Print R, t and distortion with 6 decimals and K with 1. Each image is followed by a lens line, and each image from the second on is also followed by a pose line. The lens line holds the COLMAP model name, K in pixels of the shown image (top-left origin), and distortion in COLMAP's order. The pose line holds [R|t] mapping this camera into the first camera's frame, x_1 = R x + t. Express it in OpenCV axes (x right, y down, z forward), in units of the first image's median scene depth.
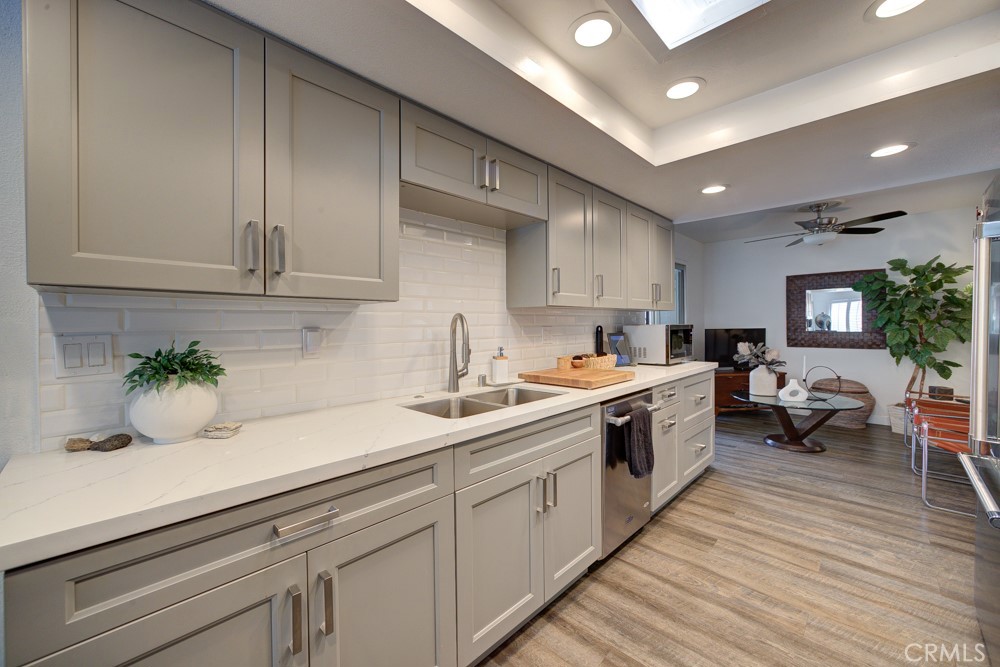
lens RADIAL K [[396.4, 0, 491.6], [0, 396.4, 326.4], [0, 0, 1]] dist [-0.023498, 0.010293]
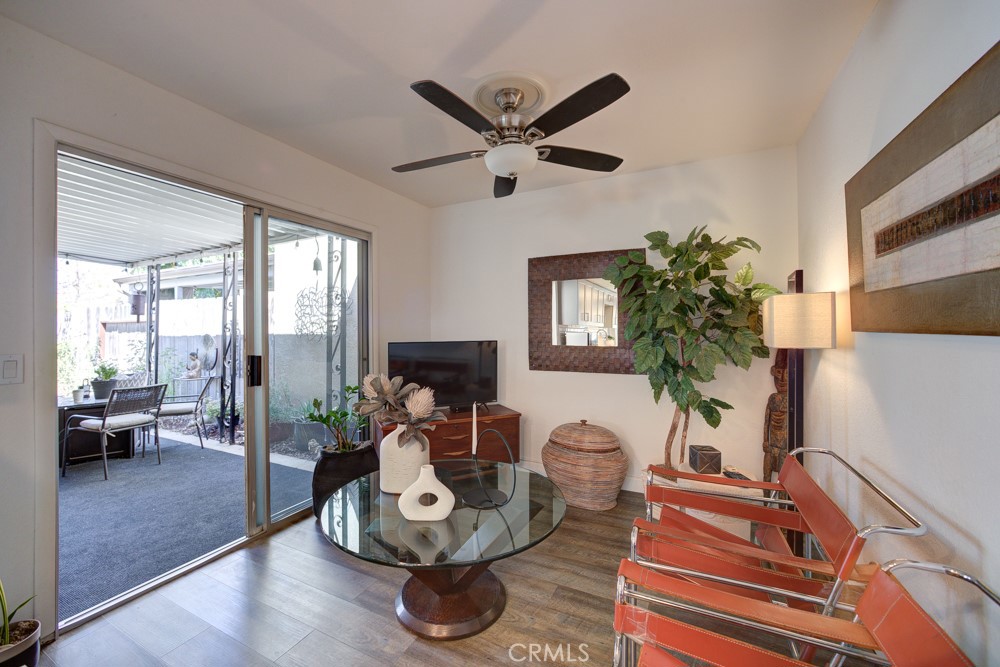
lens RADIAL K [[396.4, 0, 491.6], [0, 396.4, 326.4], [0, 0, 1]] dist [-0.023498, 0.010293]
pose [[0.953678, 0.007916, 0.300724, 0.700303], [-0.002839, 0.999846, -0.017319, -0.009815], [-0.300815, 0.015663, 0.953554, 0.563021]]
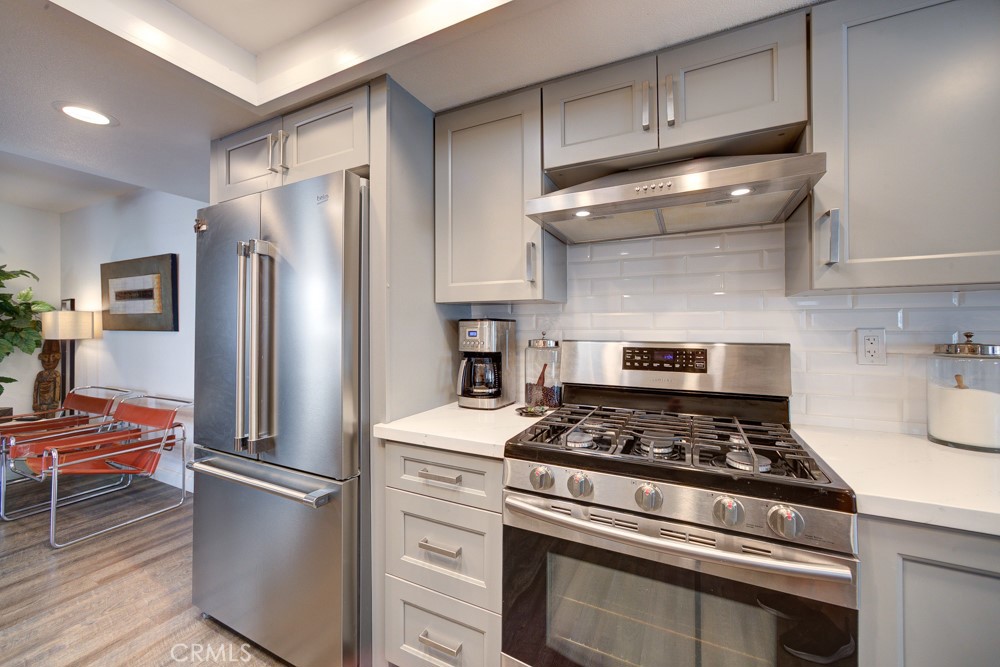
lens RADIAL K [[396.4, 0, 491.6], [0, 396.4, 326.4], [0, 0, 1]] dist [-0.023498, 0.010293]
pose [[-0.311520, 0.013979, 0.950137, 0.004738], [0.011930, 0.999871, -0.010799, -0.000682], [-0.950165, 0.007971, -0.311646, 0.249206]]
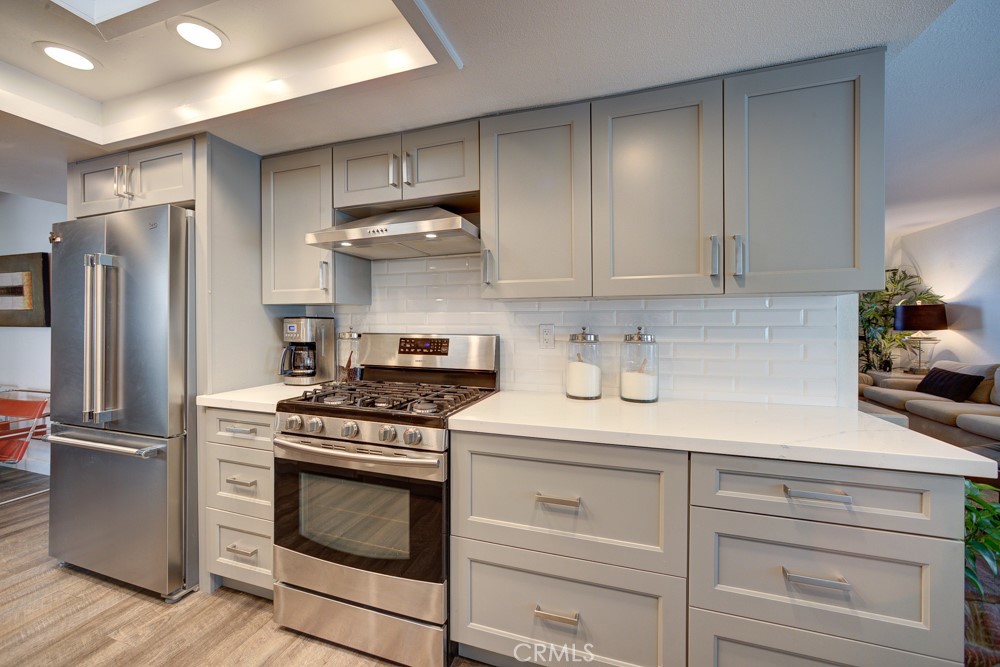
lens RADIAL K [[396.4, 0, 491.6], [0, 396.4, 326.4], [0, 0, 1]] dist [-0.023498, 0.010293]
pose [[-0.439596, 0.004630, 0.898184, -0.202711], [0.012401, 0.999923, 0.000915, 0.002672], [-0.898110, 0.011541, -0.439619, 0.128393]]
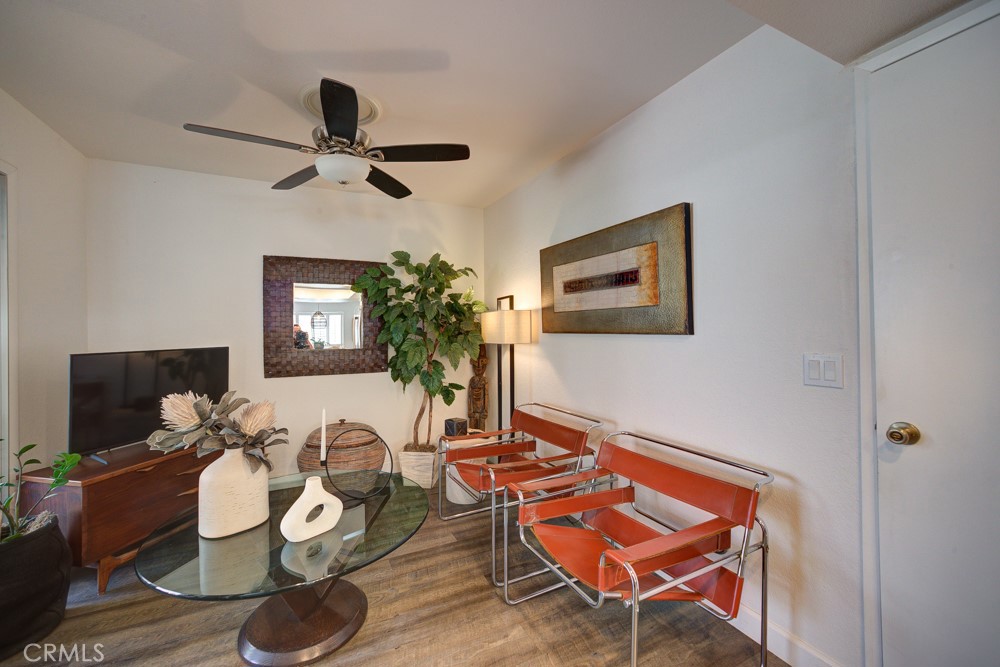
lens RADIAL K [[396.4, 0, 491.6], [0, 396.4, 326.4], [0, 0, 1]] dist [-0.023498, 0.010293]
pose [[0.335817, 0.018228, 0.941751, 0.445713], [0.011920, 0.999650, -0.023599, -0.008563], [-0.941852, 0.019150, 0.335482, 0.684379]]
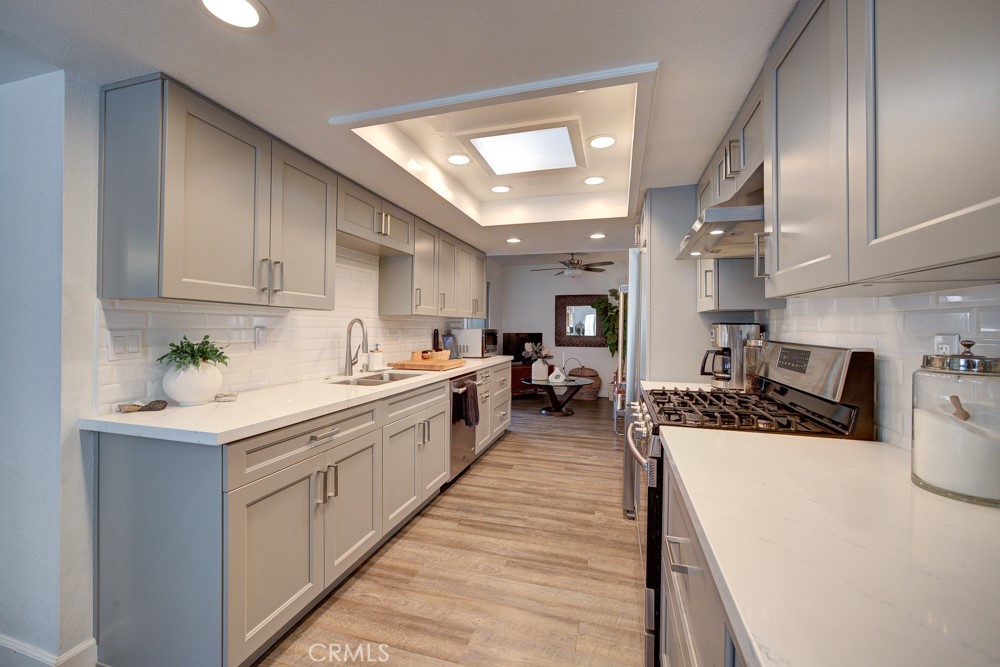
lens RADIAL K [[410.1, 0, 494.3], [0, 410.1, 326.6], [0, 0, 1]] dist [-0.002170, 0.000006]
pose [[0.882955, 0.016852, 0.469155, -0.165749], [-0.012628, 0.999846, -0.012150, 0.003520], [-0.469287, 0.004803, 0.883033, -0.252747]]
